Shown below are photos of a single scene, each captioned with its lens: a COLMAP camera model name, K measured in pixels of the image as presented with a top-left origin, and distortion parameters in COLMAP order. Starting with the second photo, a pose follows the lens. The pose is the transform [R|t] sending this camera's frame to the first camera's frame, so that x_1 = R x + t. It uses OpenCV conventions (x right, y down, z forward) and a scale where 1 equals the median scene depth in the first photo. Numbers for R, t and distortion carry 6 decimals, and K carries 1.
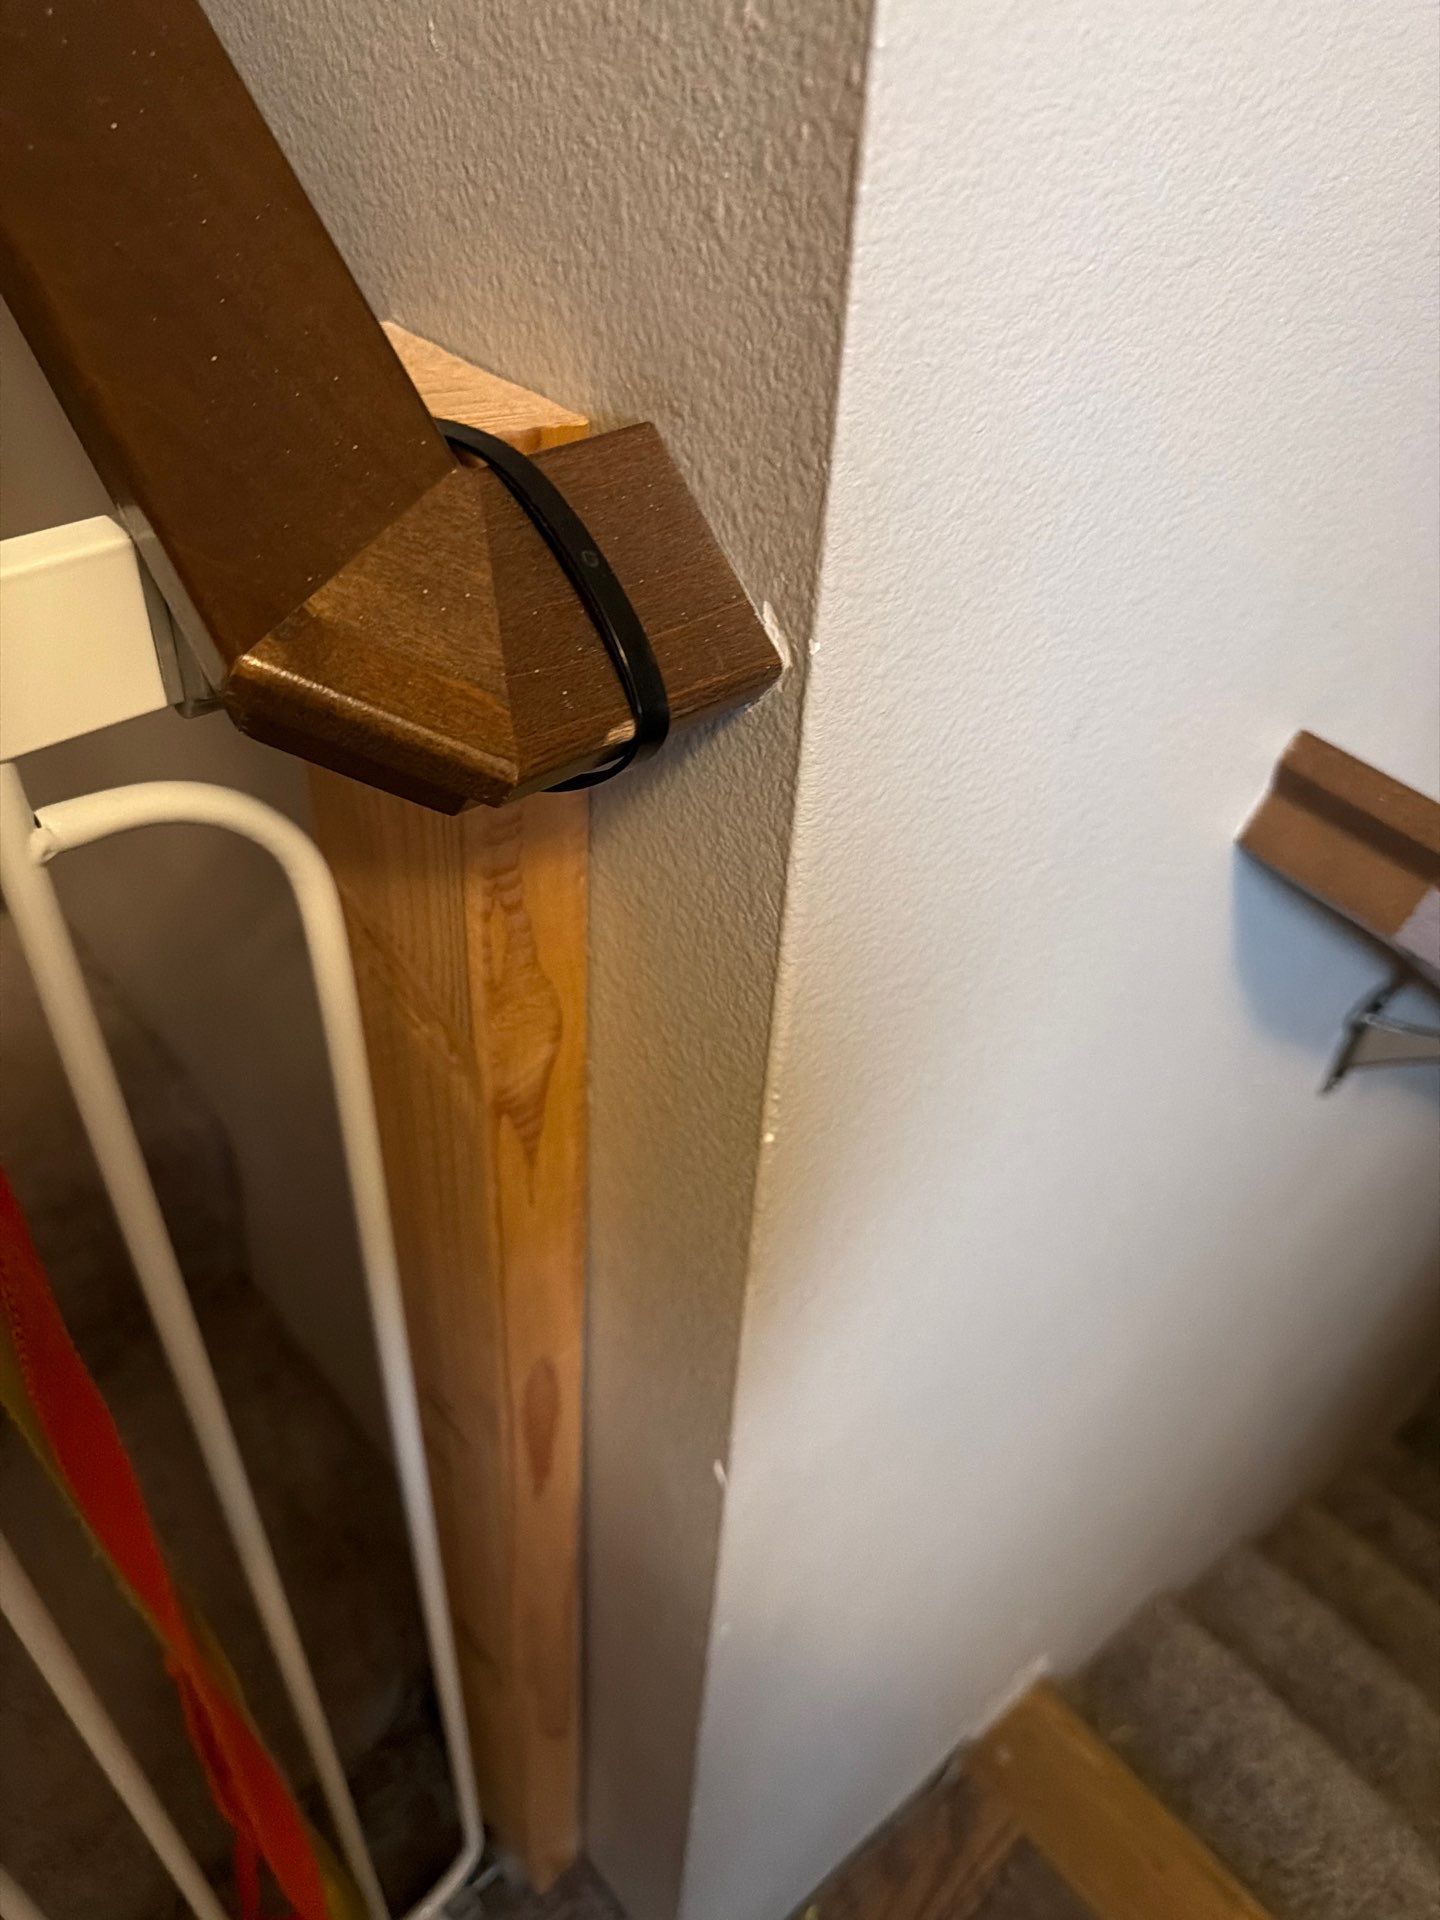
lens RADIAL K [[1456.9, 0, 720.0], [0, 1456.9, 960.0], [0, 0, 1]] dist [0.058802, -0.001360]
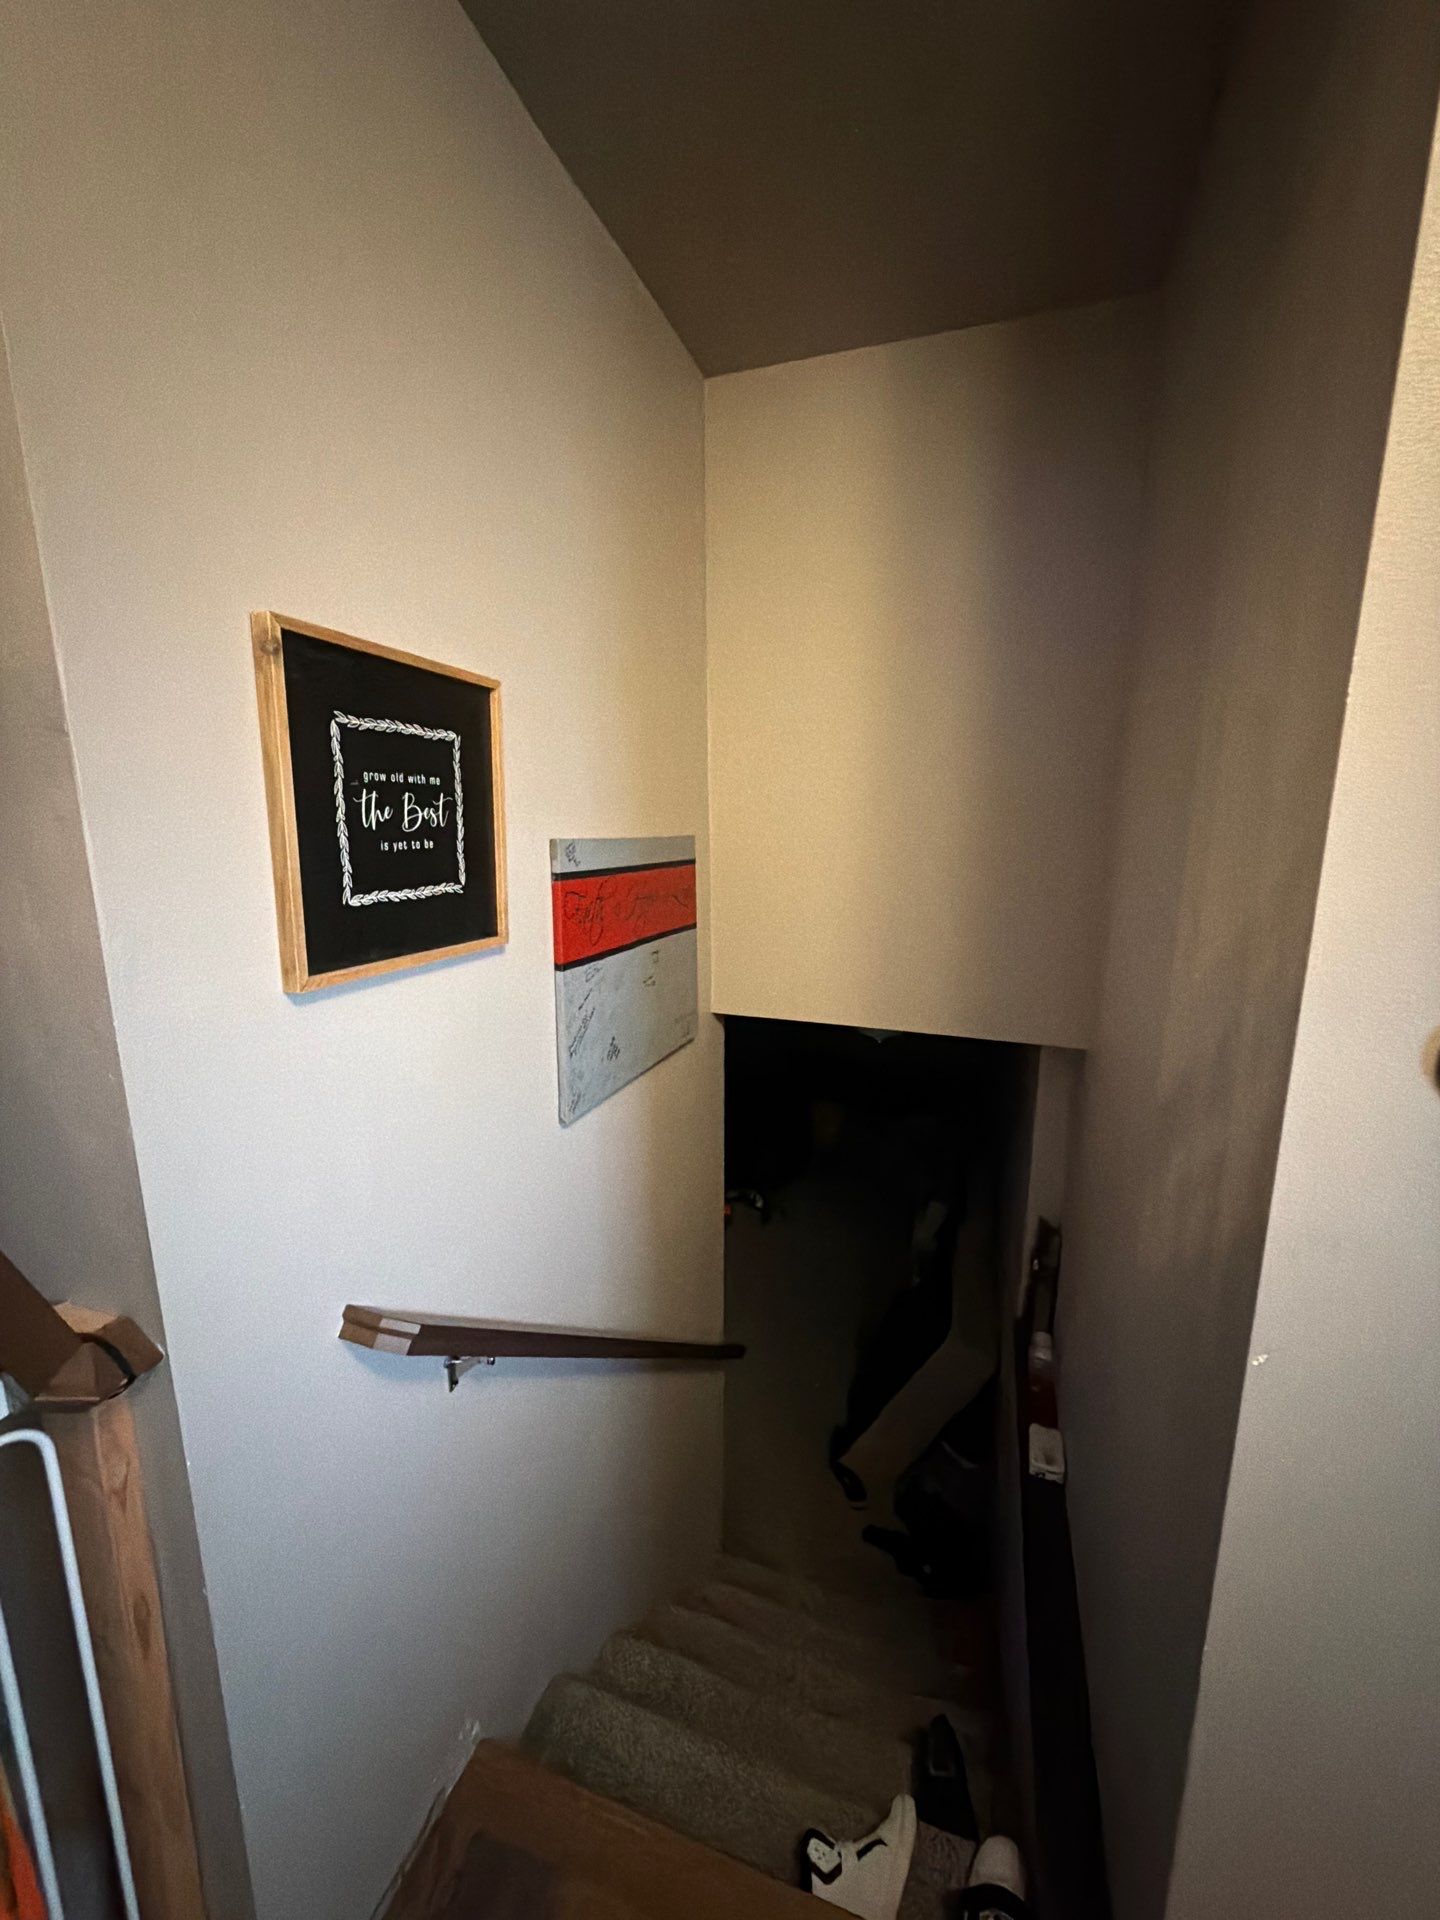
lens RADIAL K [[763.6, 0, 718.5], [0, 763.6, 956.7], [0, 0, 1]] dist [-0.000834, 0.000392]
pose [[0.853826, -0.134098, 0.502990, 0.372313], [0.355304, 0.856304, -0.374836, 0.211256], [-0.380448, 0.498759, 0.778781, -1.762393]]
